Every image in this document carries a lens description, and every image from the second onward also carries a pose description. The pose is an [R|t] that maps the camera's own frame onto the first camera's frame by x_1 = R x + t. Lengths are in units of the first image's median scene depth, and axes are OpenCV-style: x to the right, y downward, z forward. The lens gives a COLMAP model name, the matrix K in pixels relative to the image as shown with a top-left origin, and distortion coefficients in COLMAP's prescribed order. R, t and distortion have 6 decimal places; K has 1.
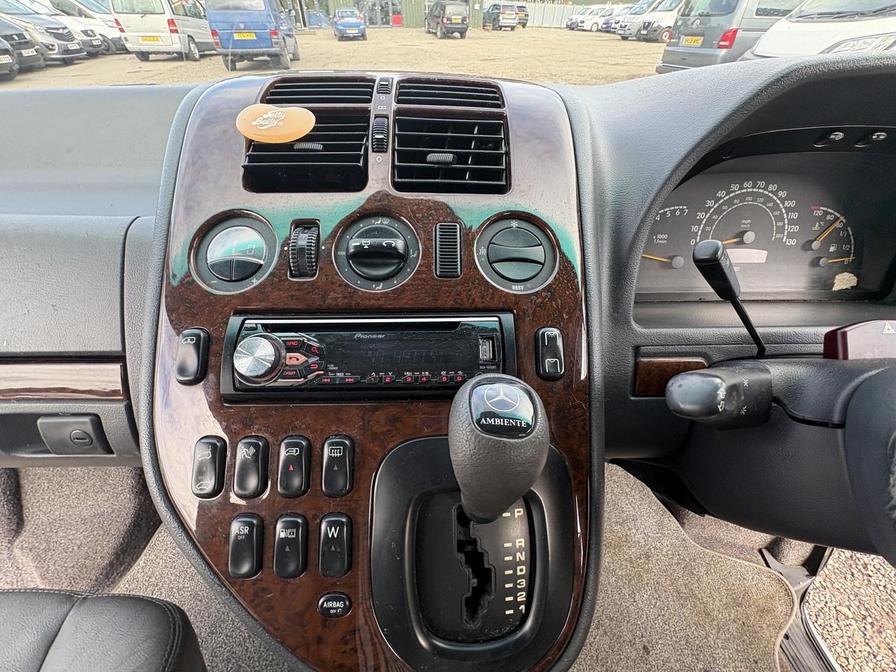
lens RADIAL K [[358.1, 0, 449.7], [0, 358.1, 341.3], [0, 0, 1]] dist [0.000002, 0.000318]
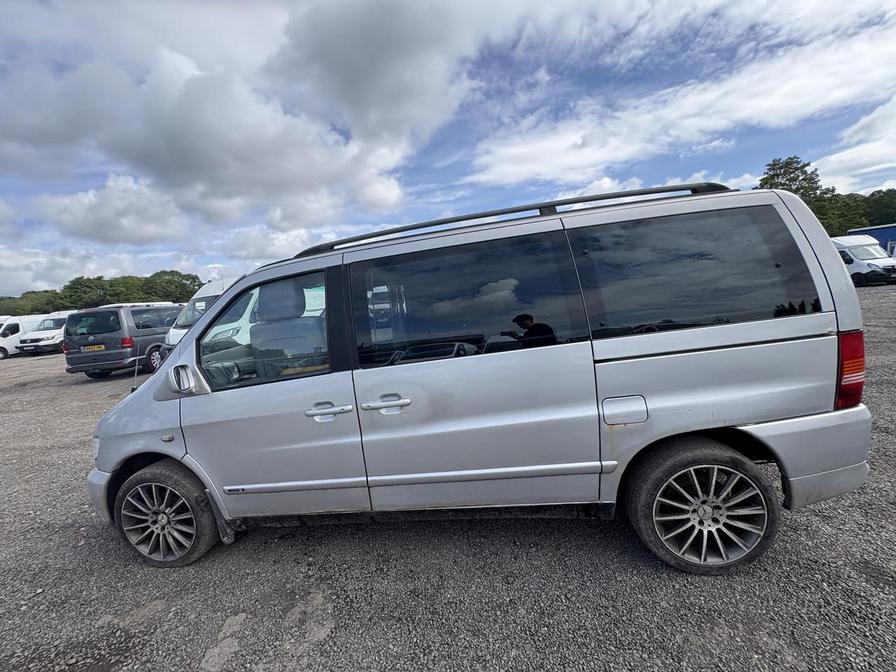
lens RADIAL K [[358.1, 0, 444.0], [0, 358.1, 334.4], [0, 0, 1]] dist [0.000002, 0.000318]
pose [[0.180351, -0.123612, 0.975804, -0.243721], [0.725278, 0.686847, -0.047040, 0.075911], [-0.664414, 0.716213, 0.213527, -0.108513]]
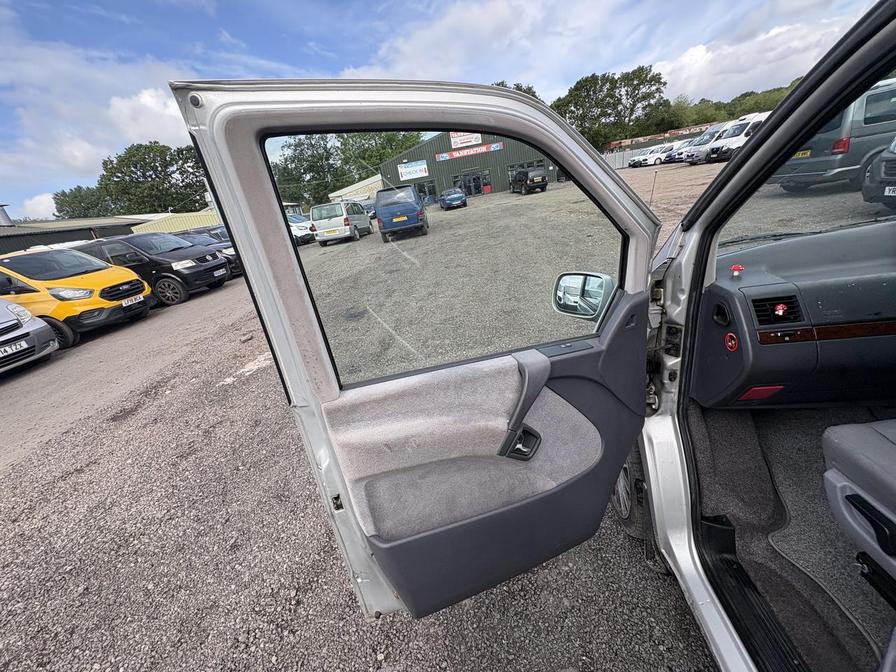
lens RADIAL K [[358.1, 0, 449.6], [0, 358.1, 337.7], [0, 0, 1]] dist [0.000002, 0.000318]
pose [[0.971071, -0.094465, -0.219312, -0.121415], [0.017604, 0.944246, -0.328770, 0.027029], [0.238142, 0.315399, 0.918592, -0.063041]]
